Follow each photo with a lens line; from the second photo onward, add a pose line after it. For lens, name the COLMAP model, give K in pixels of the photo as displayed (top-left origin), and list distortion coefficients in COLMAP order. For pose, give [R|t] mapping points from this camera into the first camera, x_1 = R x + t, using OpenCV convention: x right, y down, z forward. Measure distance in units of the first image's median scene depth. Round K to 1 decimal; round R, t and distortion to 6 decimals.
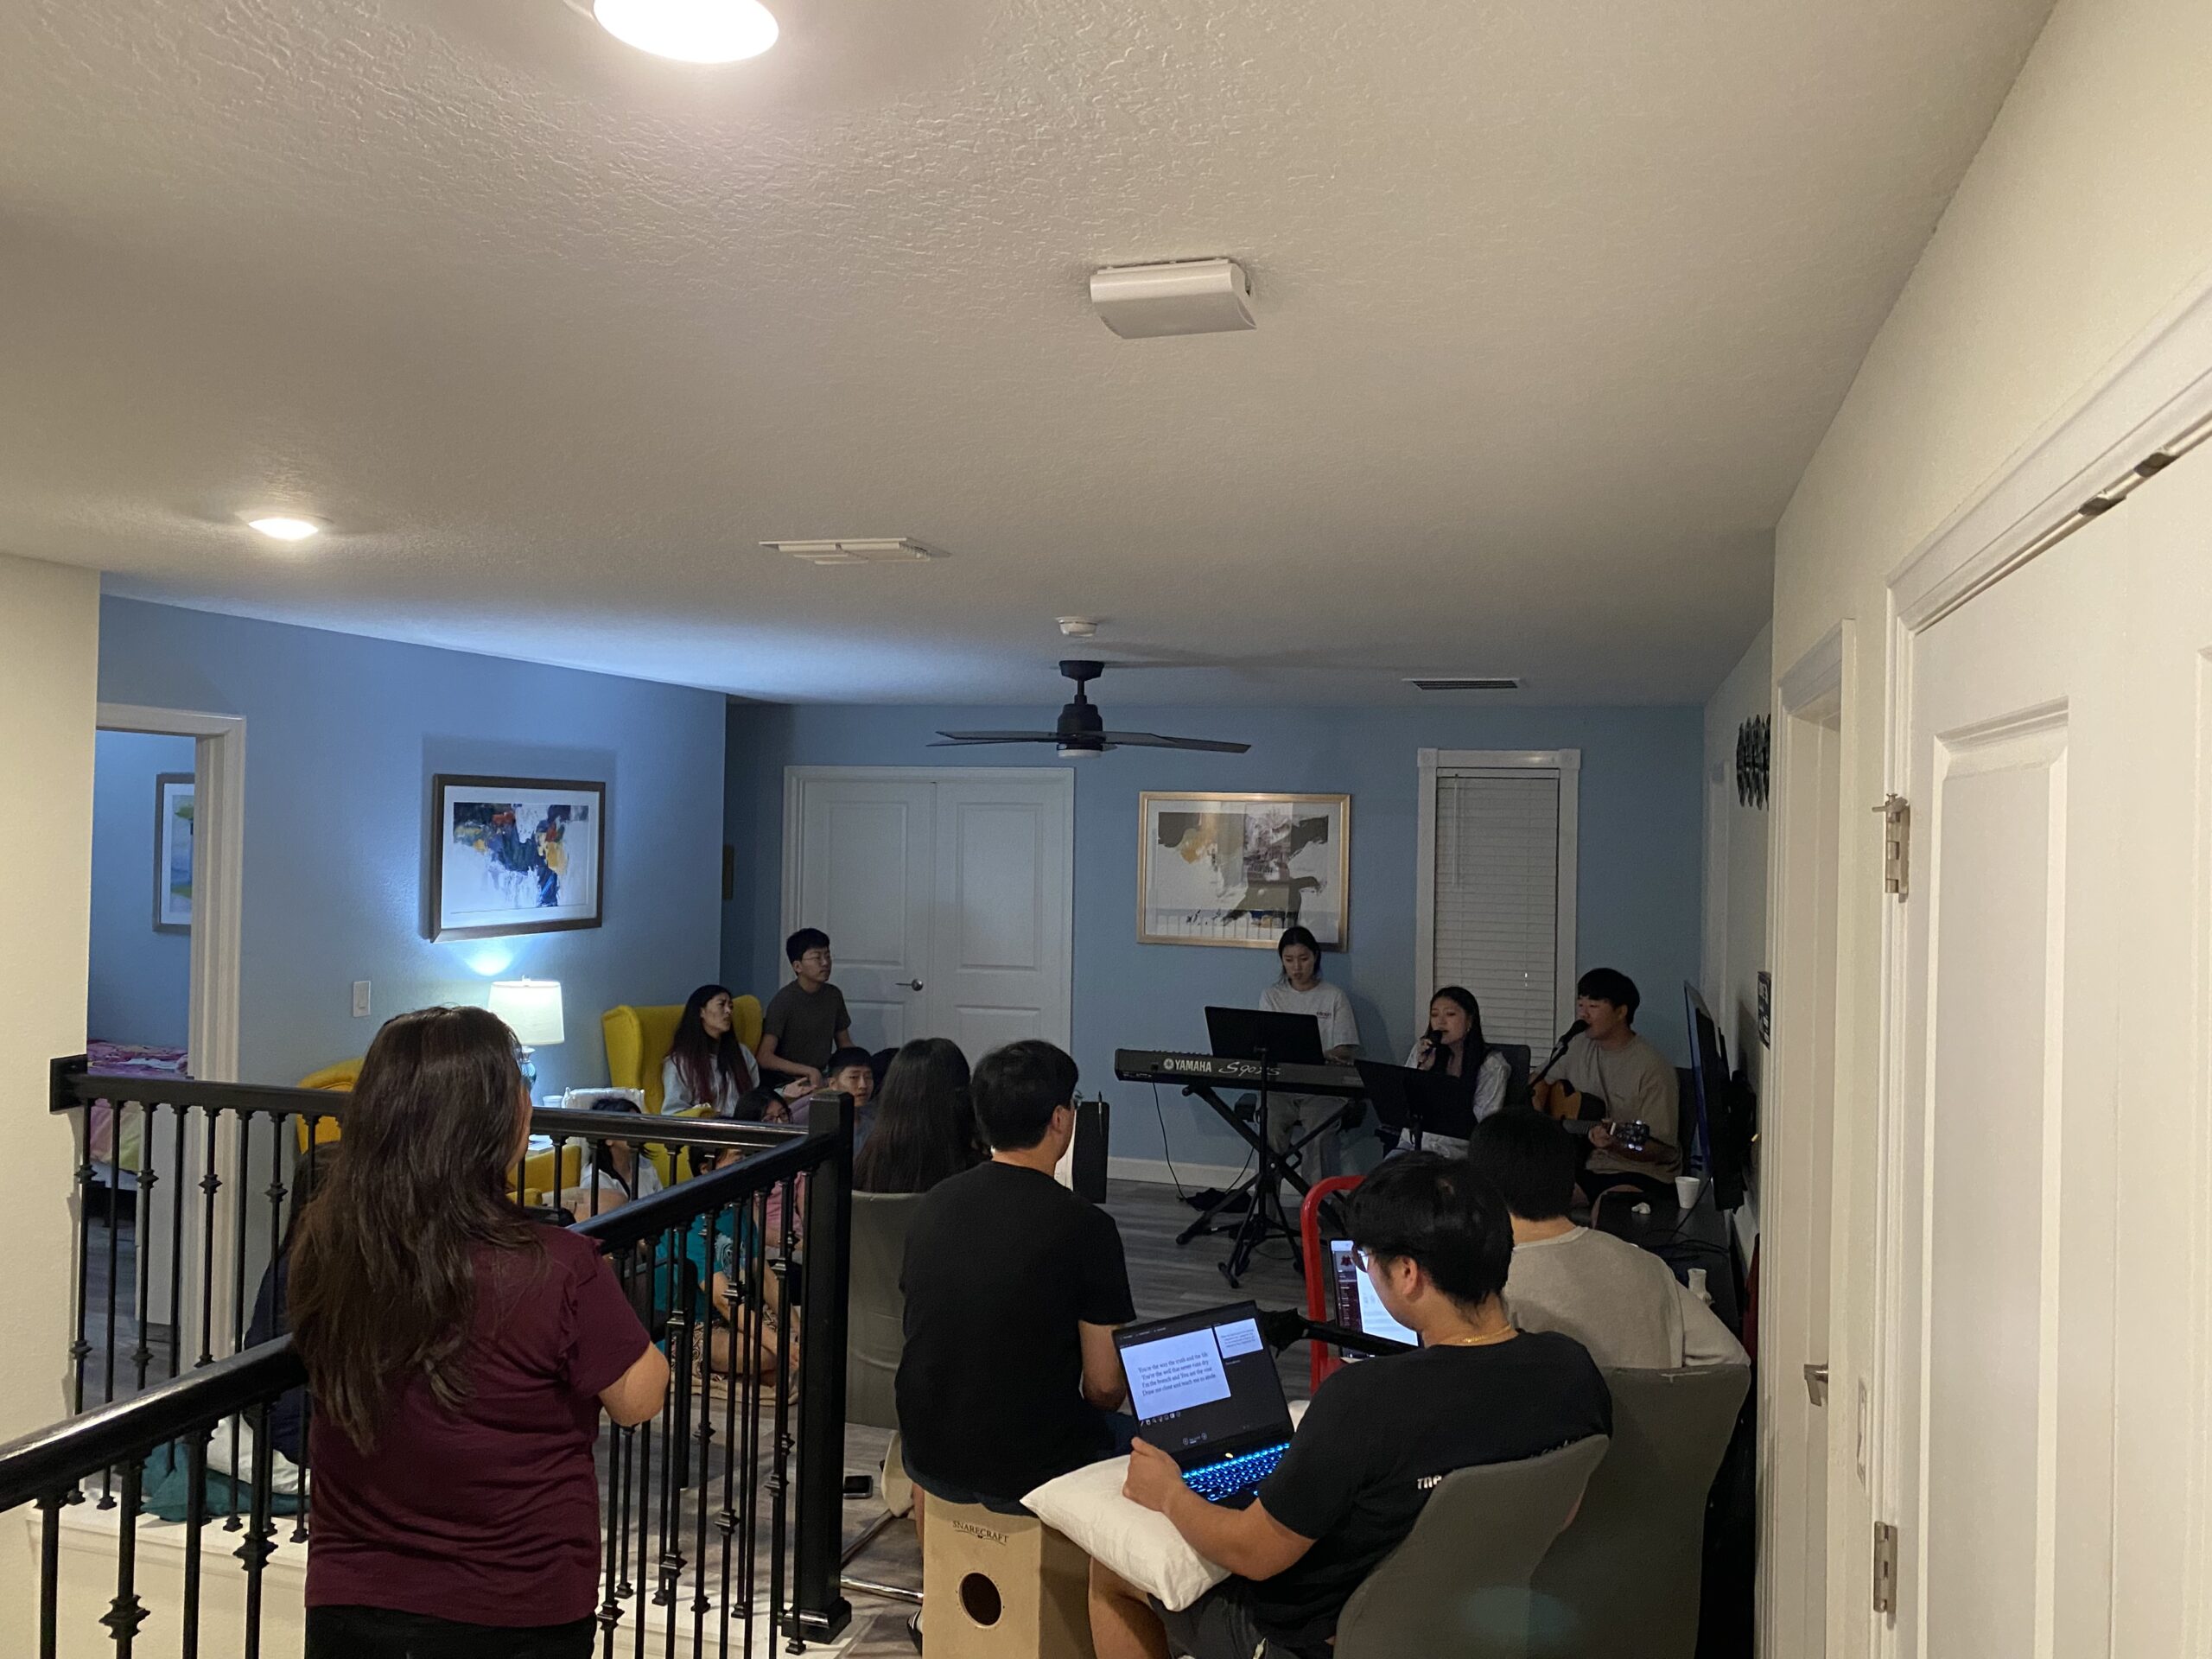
lens RADIAL K [[1687.7, 0, 1125.4], [0, 1687.7, 786.6], [0, 0, 1]] dist [0.036868, -0.042055]
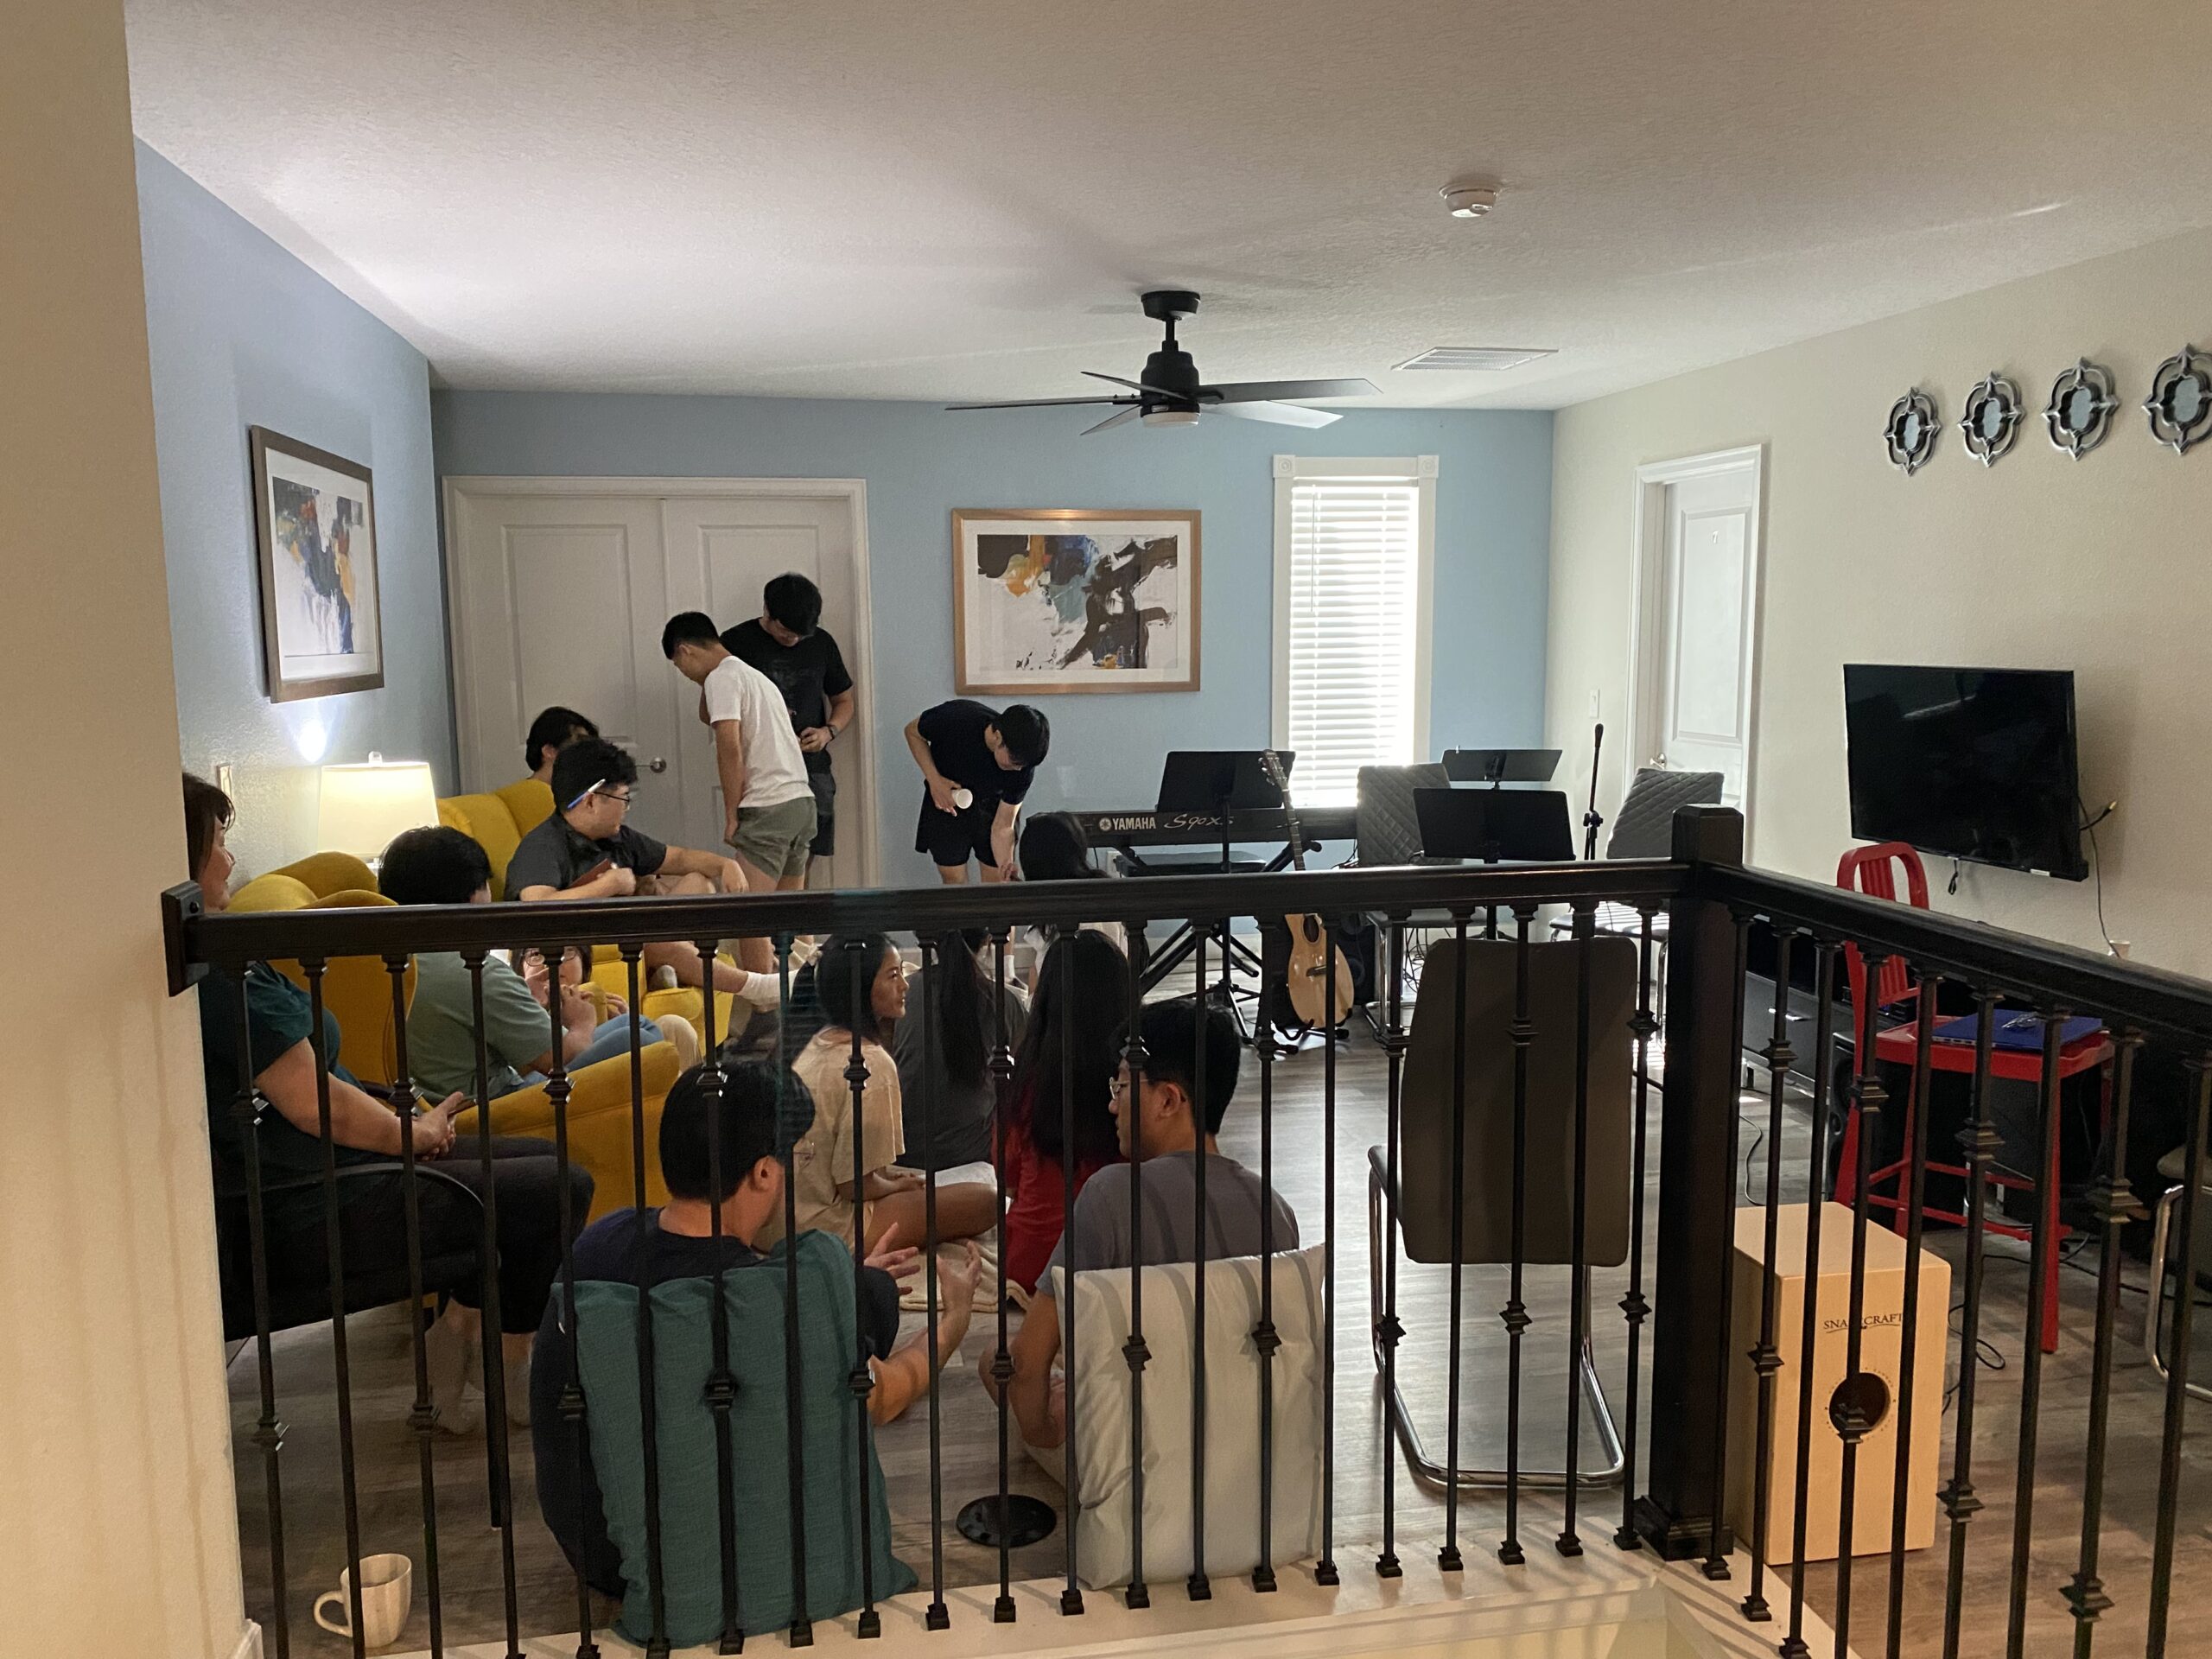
lens RADIAL K [[1687.7, 0, 1094.3], [0, 1687.7, 855.3], [0, 0, 1]] dist [0.036868, -0.042055]
pose [[0.892161, -0.087605, 0.443142, -0.382358], [0.017849, 0.987085, 0.159201, 0.048438], [-0.451365, -0.134123, 0.882202, 0.276063]]
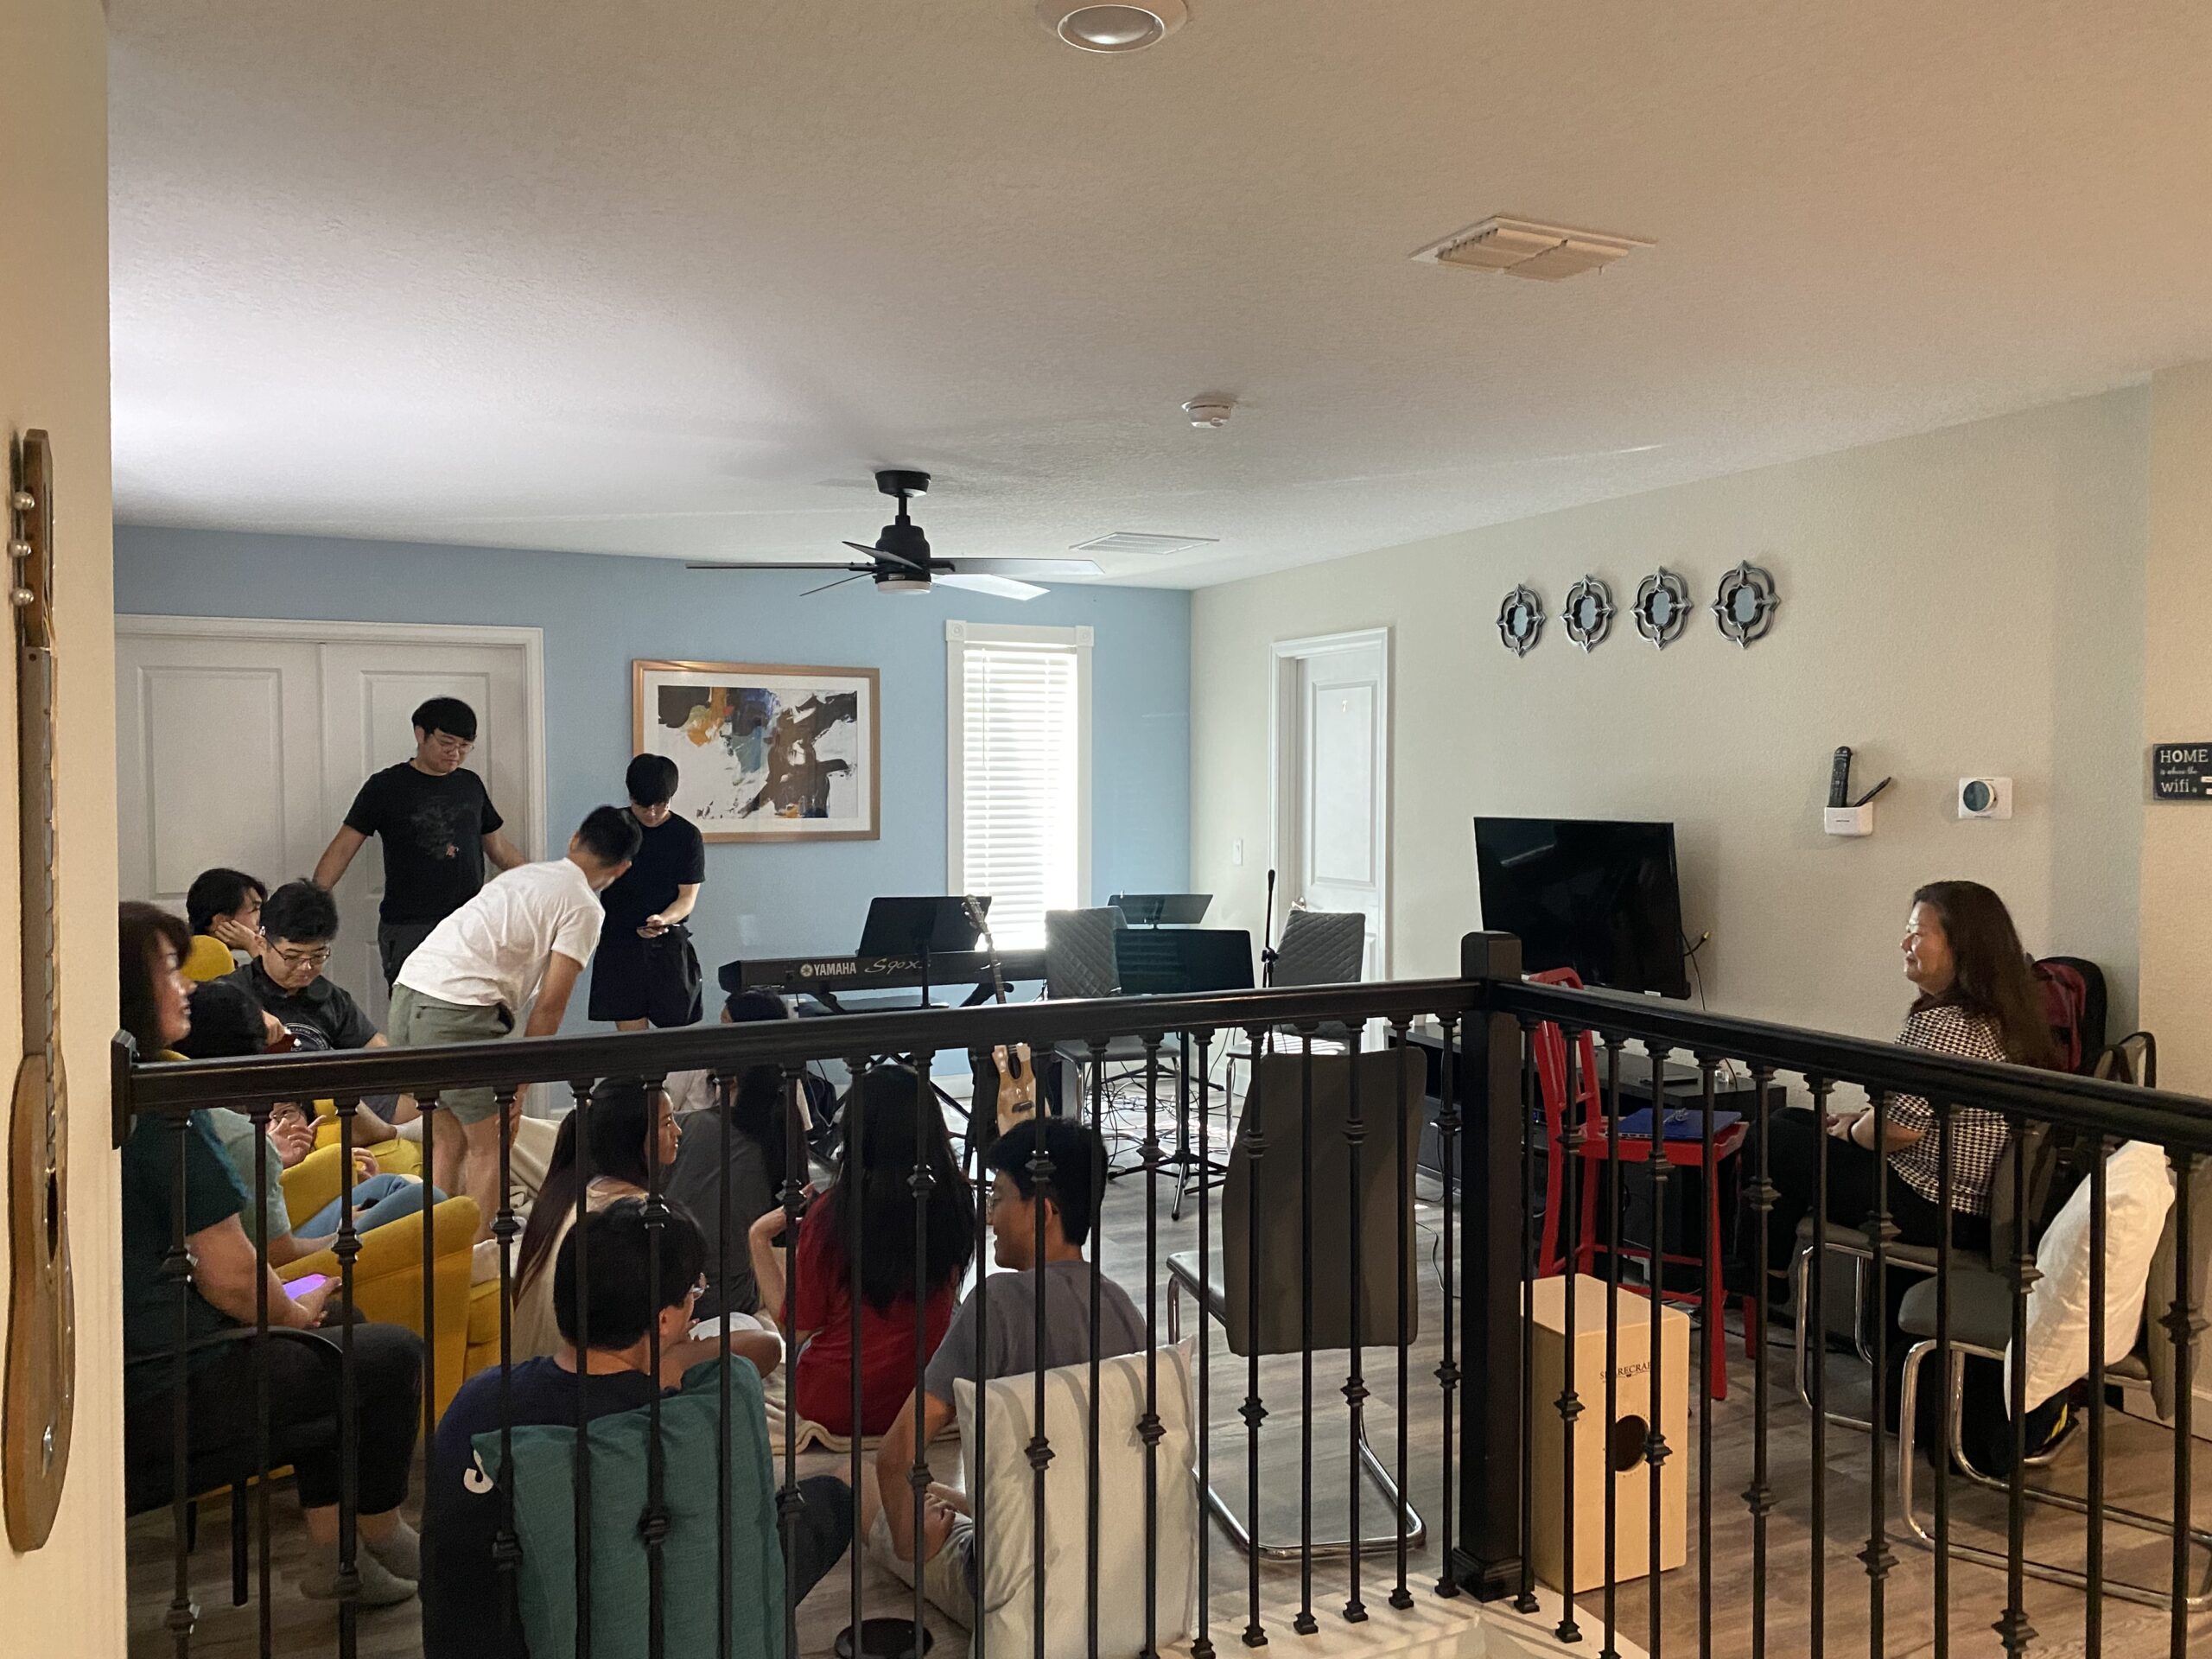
lens RADIAL K [[1687.7, 0, 1091.1], [0, 1687.7, 830.3], [0, 0, 1]] dist [0.036868, -0.042055]
pose [[0.747803, -0.039928, 0.662719, -0.466778], [0.001723, 0.998303, 0.058203, 0.046830], [-0.663918, -0.042383, 0.746603, 0.286089]]
